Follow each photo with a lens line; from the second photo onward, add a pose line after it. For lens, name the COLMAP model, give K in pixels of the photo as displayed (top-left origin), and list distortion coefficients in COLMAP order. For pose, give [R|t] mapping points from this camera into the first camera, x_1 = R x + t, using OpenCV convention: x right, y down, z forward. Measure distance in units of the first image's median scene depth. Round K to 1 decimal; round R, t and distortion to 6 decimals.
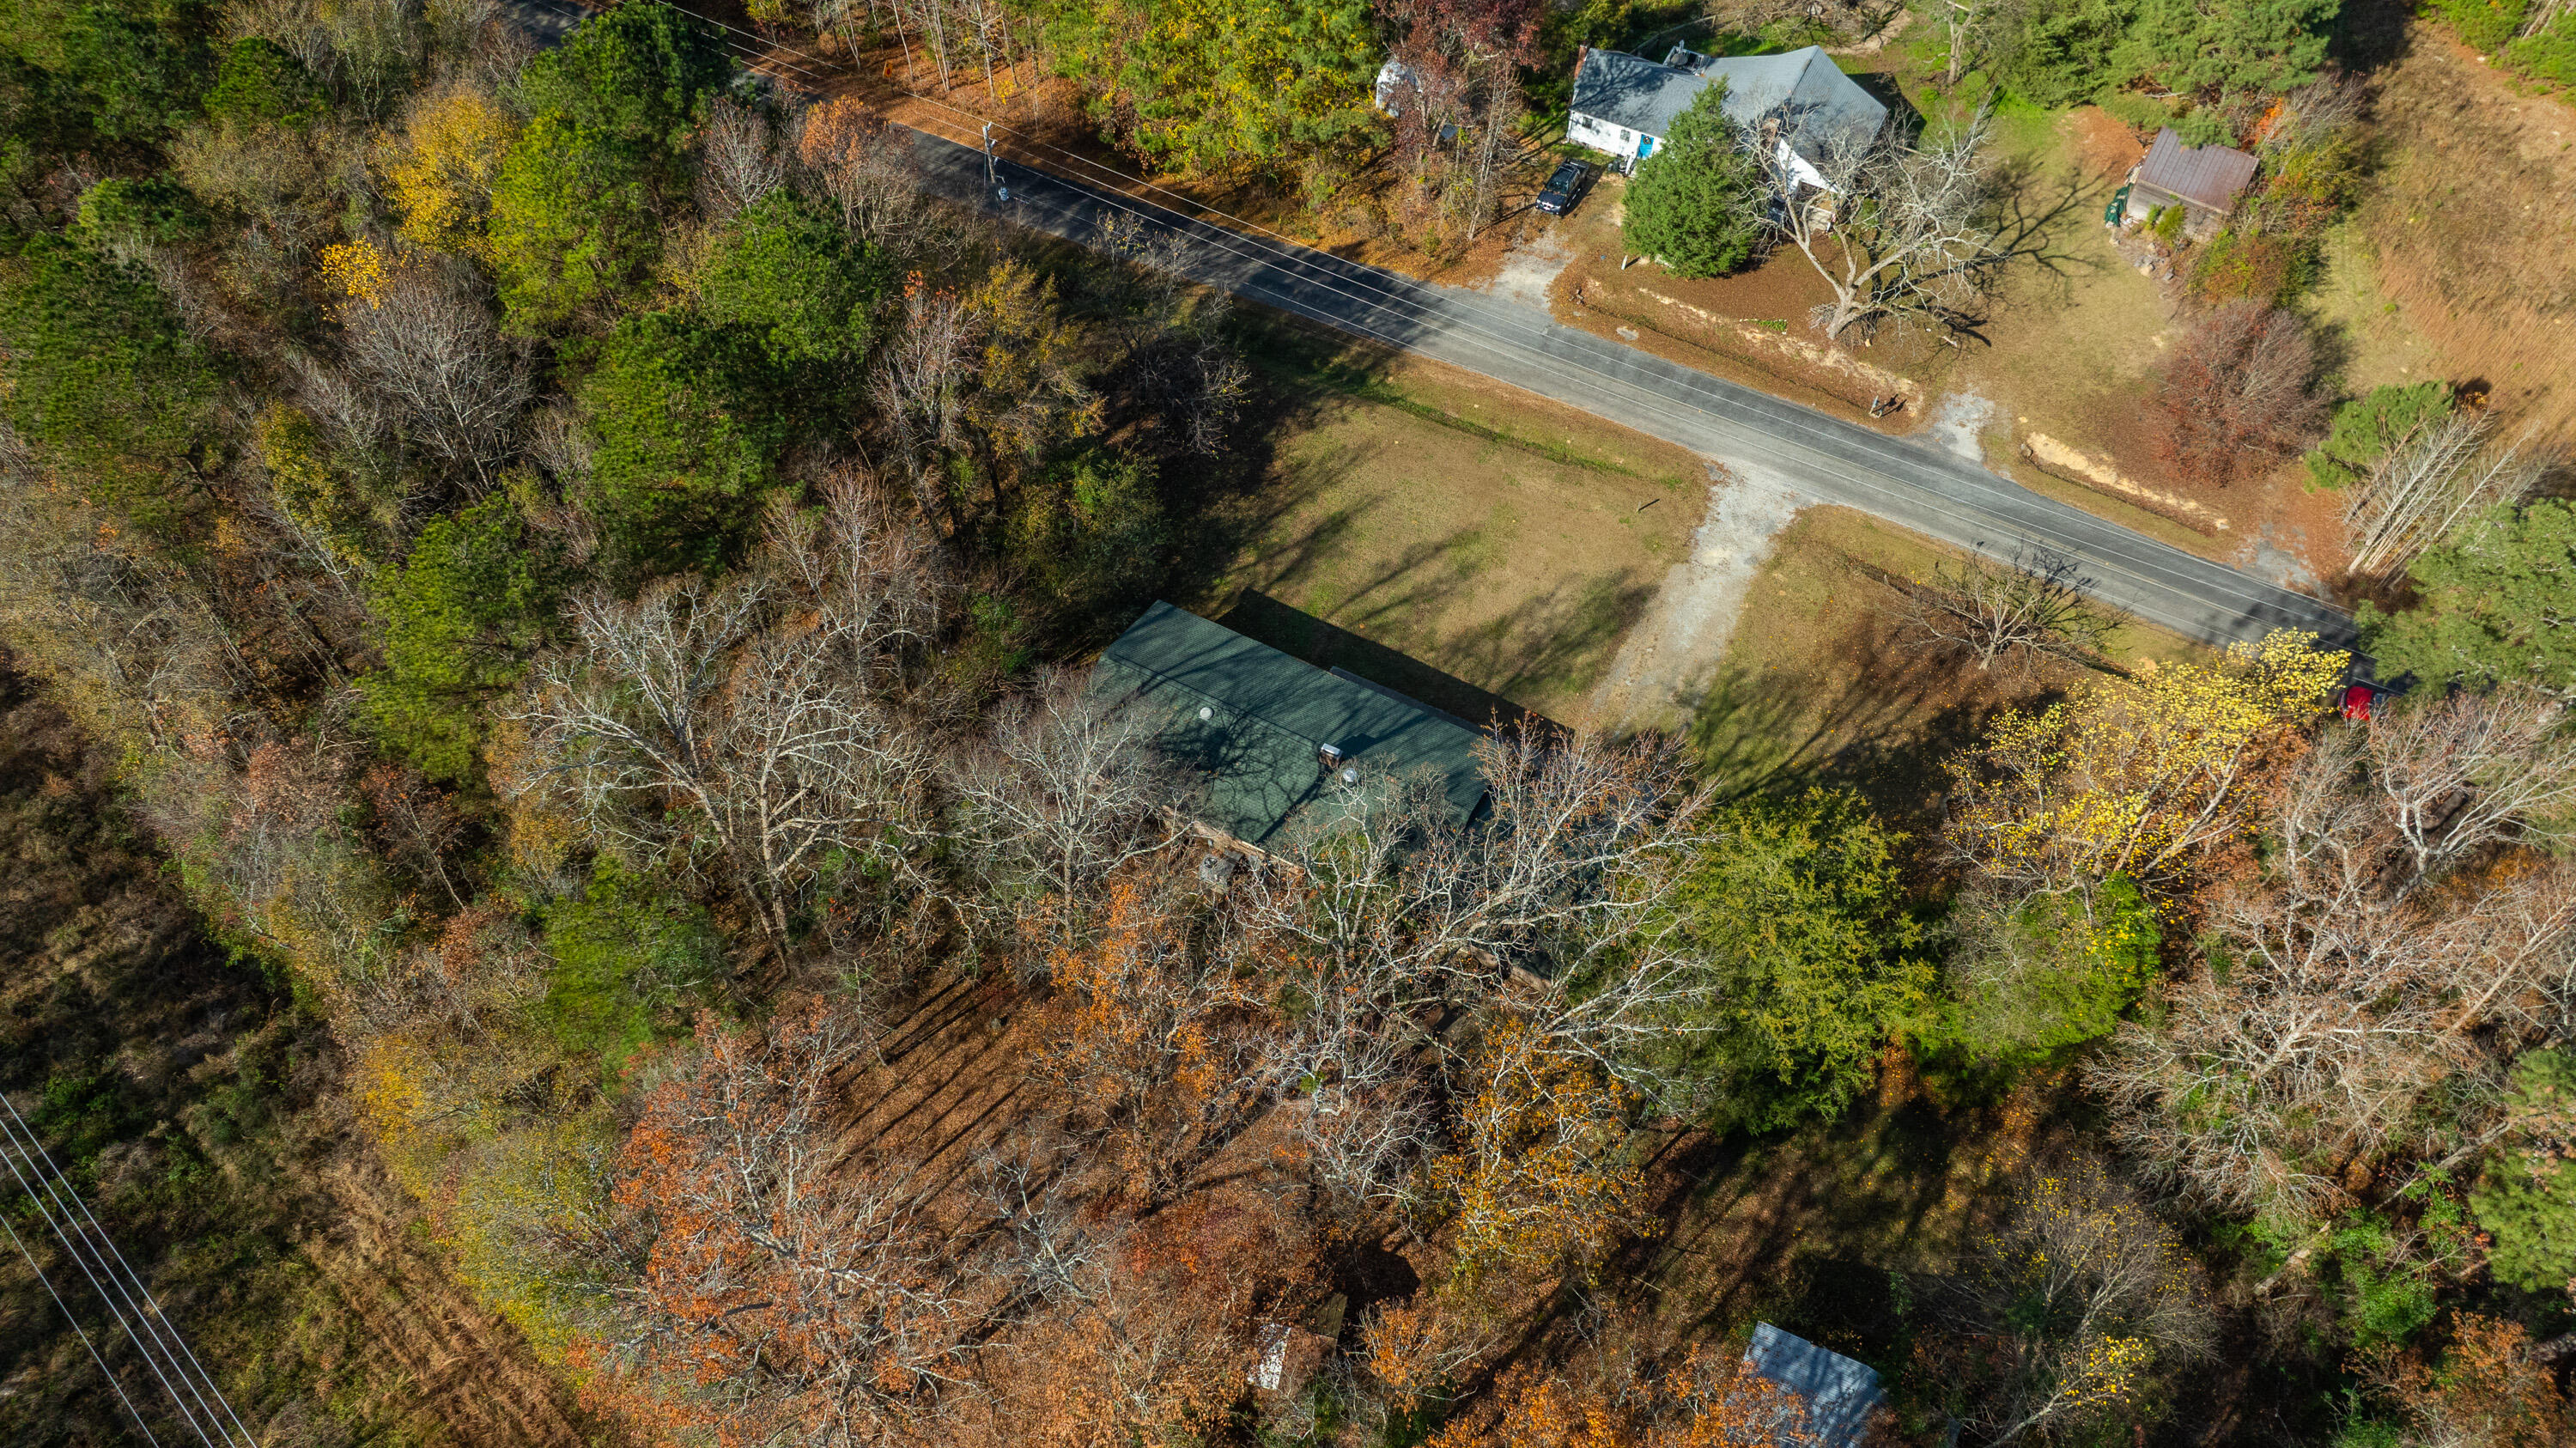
lens RADIAL K [[1821.2, 0, 1288.2], [0, 1821.2, 717.6], [0, 0, 1]] dist [-0.061923, 0.062210]
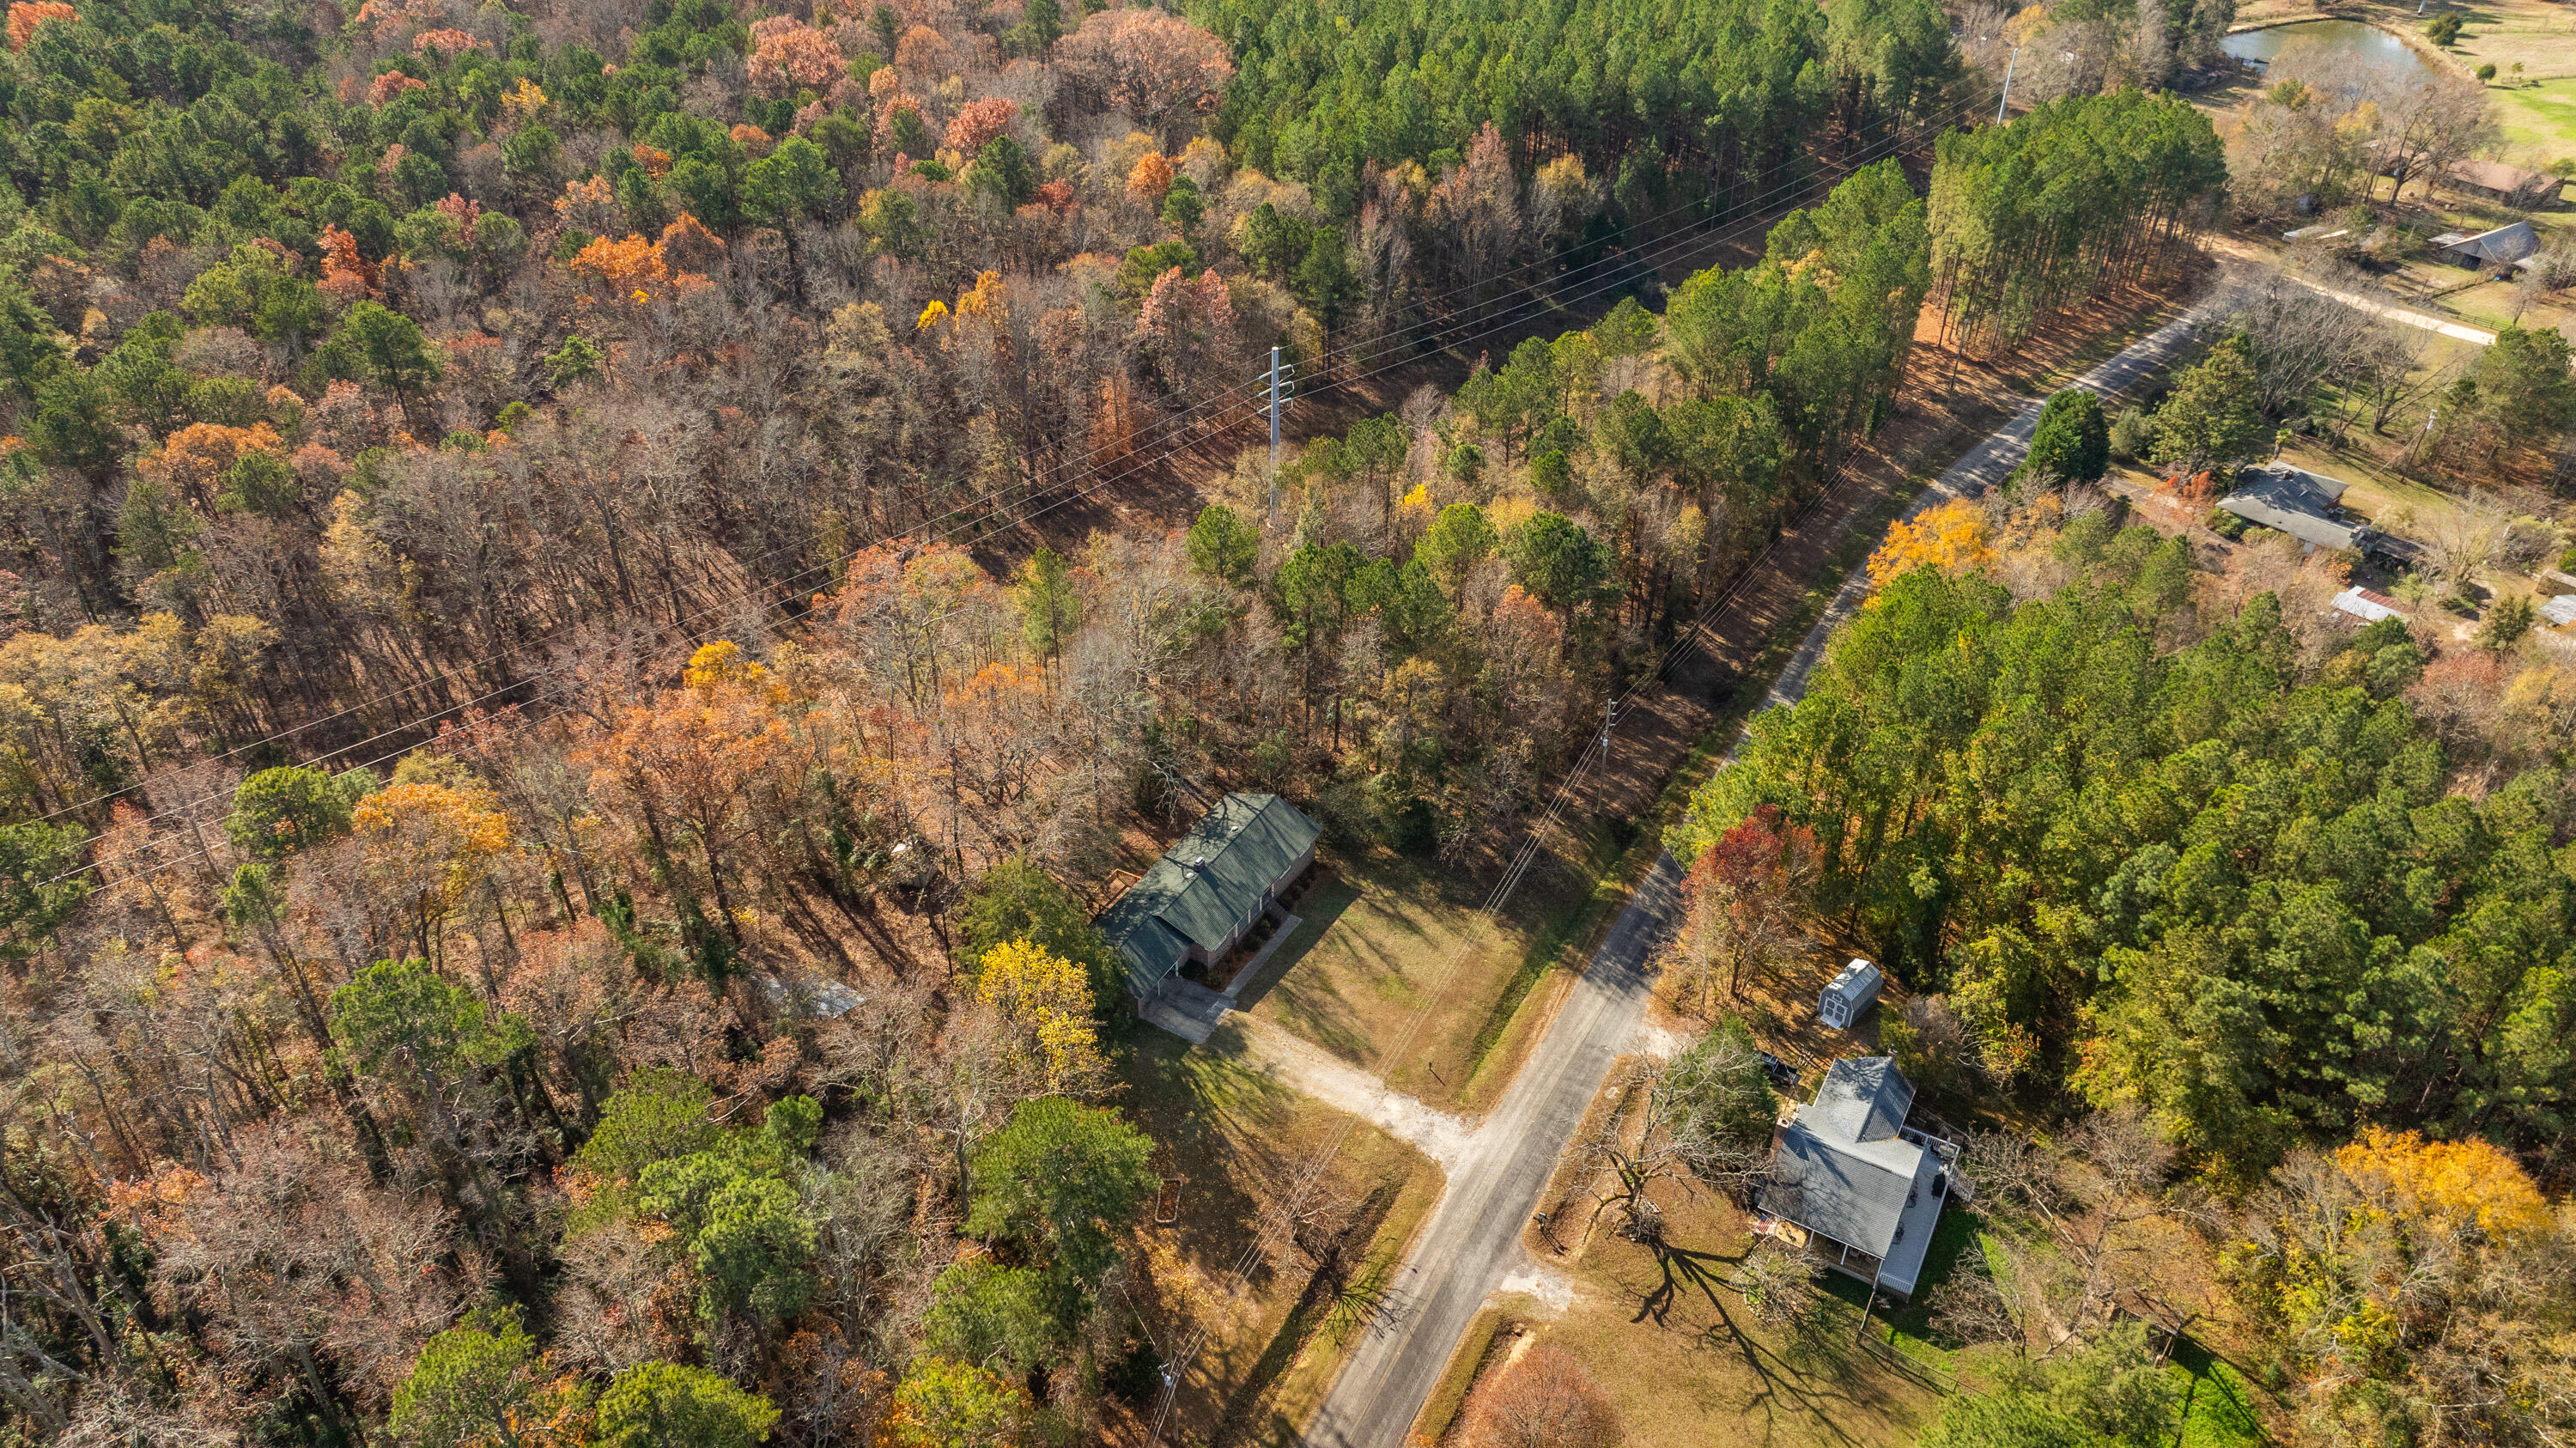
lens RADIAL K [[1821.2, 0, 1290.2], [0, 1821.2, 715.2], [0, 0, 1]] dist [-0.061923, 0.062210]
pose [[-0.051914, 0.564110, -0.824066, 1.336622], [-0.828017, 0.437001, 0.351309, -0.708234], [0.558294, 0.700579, 0.444406, 0.089958]]
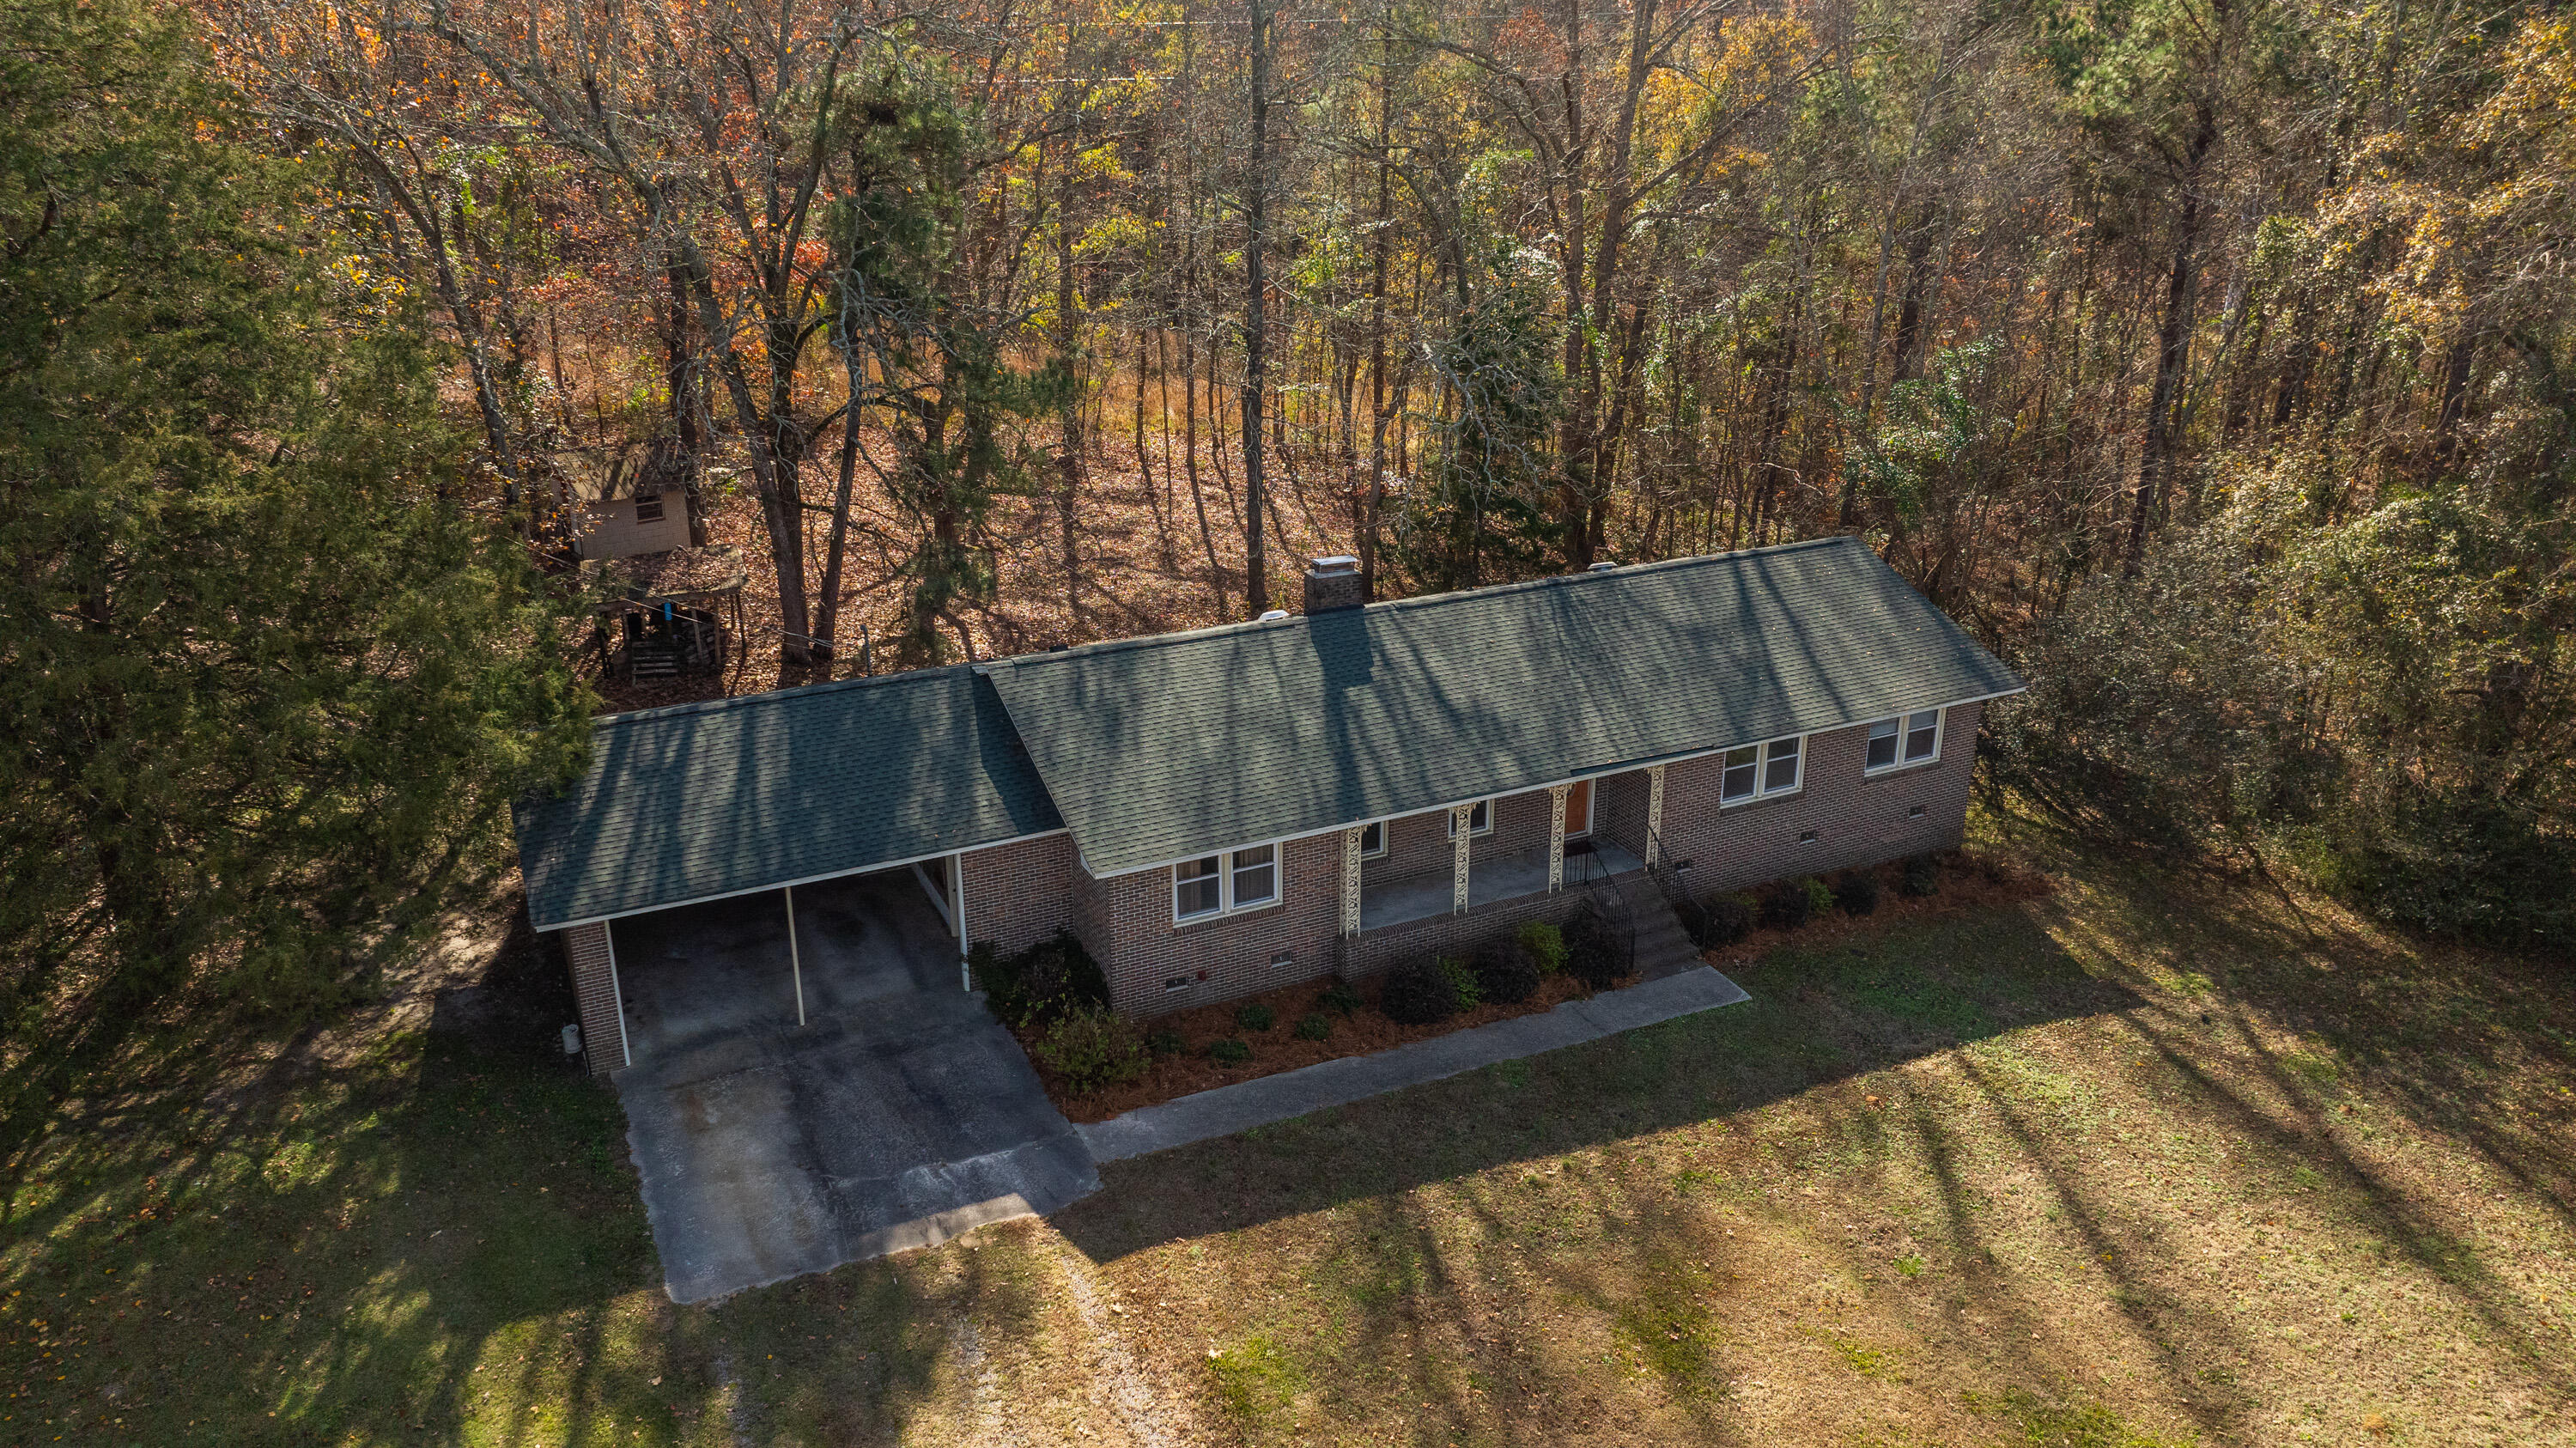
lens RADIAL K [[1821.2, 0, 1285.6], [0, 1821.2, 707.7], [0, 0, 1]] dist [-0.061923, 0.062210]
pose [[-0.603120, 0.268675, -0.751039, 0.308621], [-0.659095, 0.362461, 0.658951, -0.206635], [0.449266, 0.892433, -0.041525, 0.926034]]
